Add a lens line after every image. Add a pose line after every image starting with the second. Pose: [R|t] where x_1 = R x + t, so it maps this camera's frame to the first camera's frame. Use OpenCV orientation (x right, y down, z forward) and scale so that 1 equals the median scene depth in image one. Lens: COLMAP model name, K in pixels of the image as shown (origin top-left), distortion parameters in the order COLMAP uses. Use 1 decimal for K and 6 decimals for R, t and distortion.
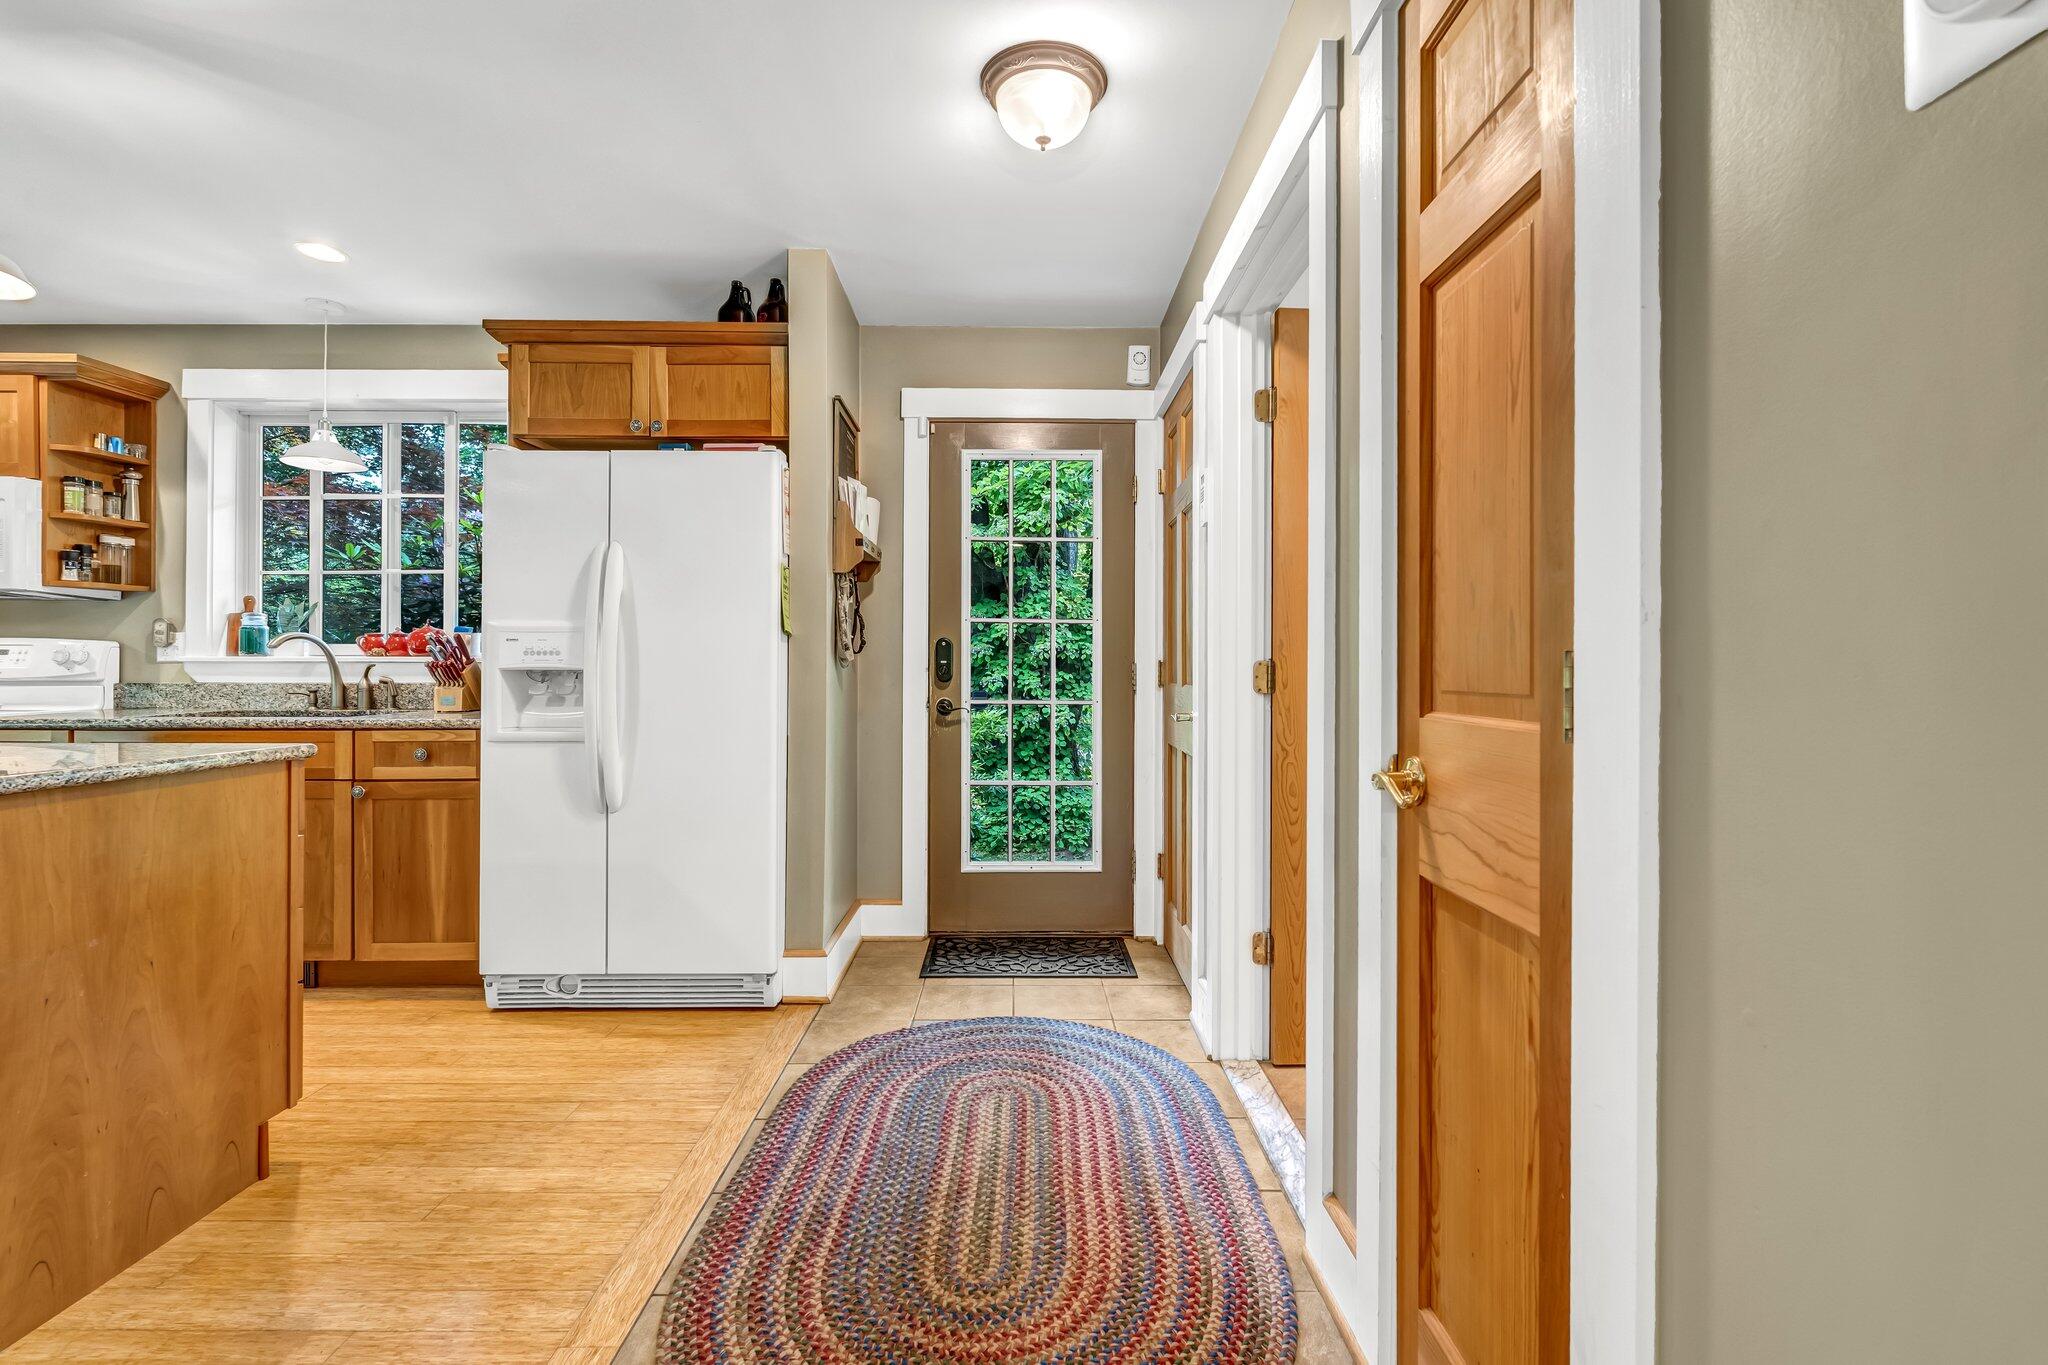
lens RADIAL K [[930.8, 0, 1023.8], [0, 930.8, 672.3], [0, 0, 1]] dist [-0.004668, -0.000342]
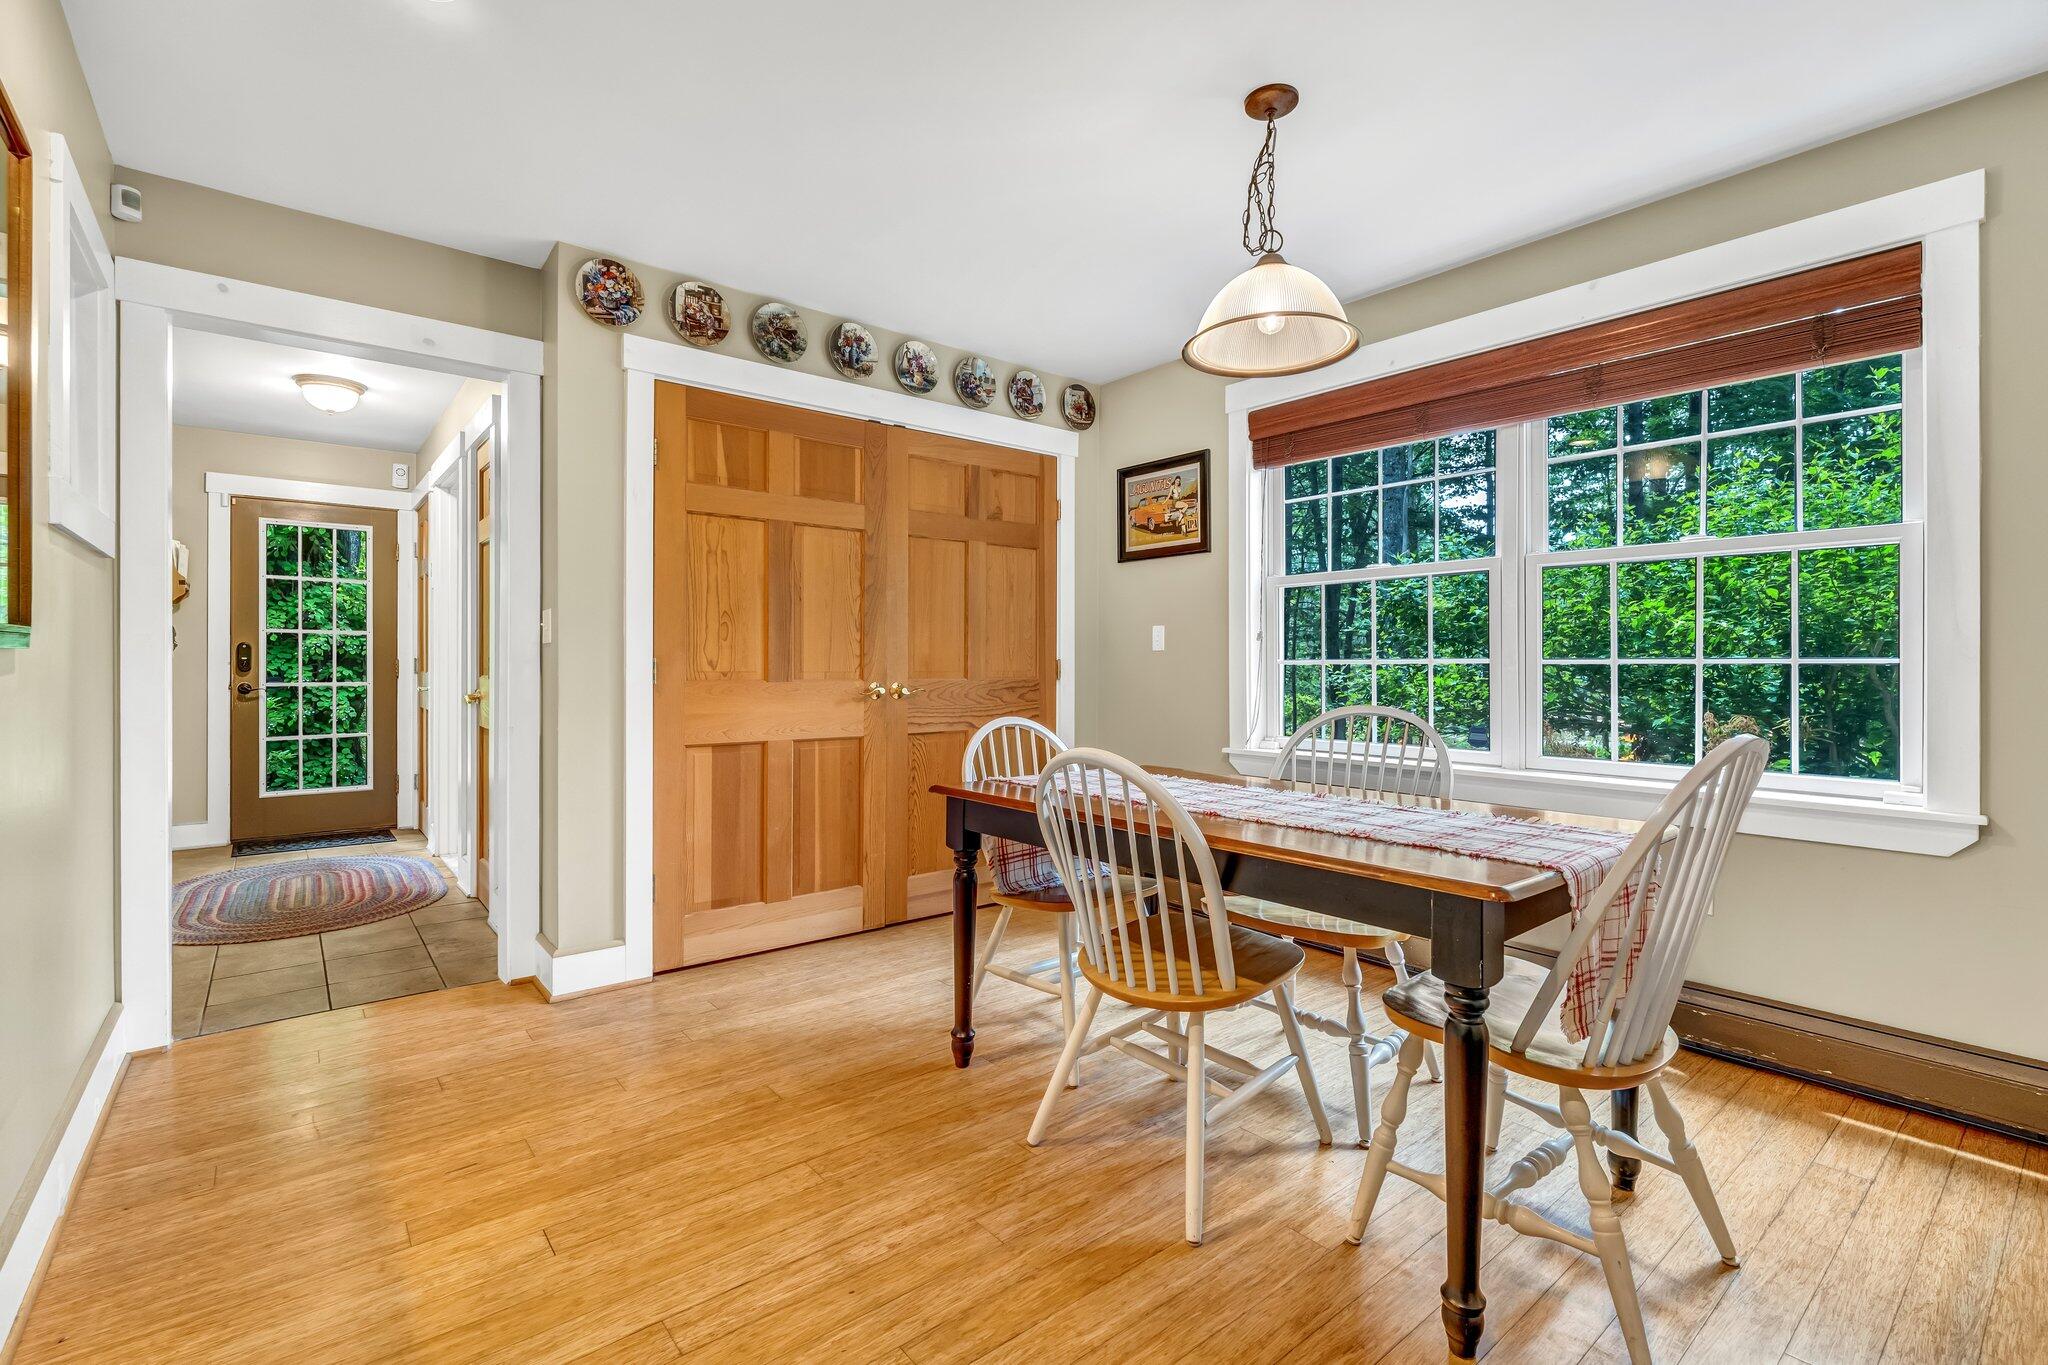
lens RADIAL K [[930.8, 0, 1028.6], [0, 930.8, 675.5], [0, 0, 1]] dist [-0.004668, -0.000342]
pose [[0.778847, -0.003465, 0.627204, -0.039320], [0.003170, 0.999994, 0.001588, 0.017874], [-0.627205, 0.000751, 0.778854, -0.945516]]
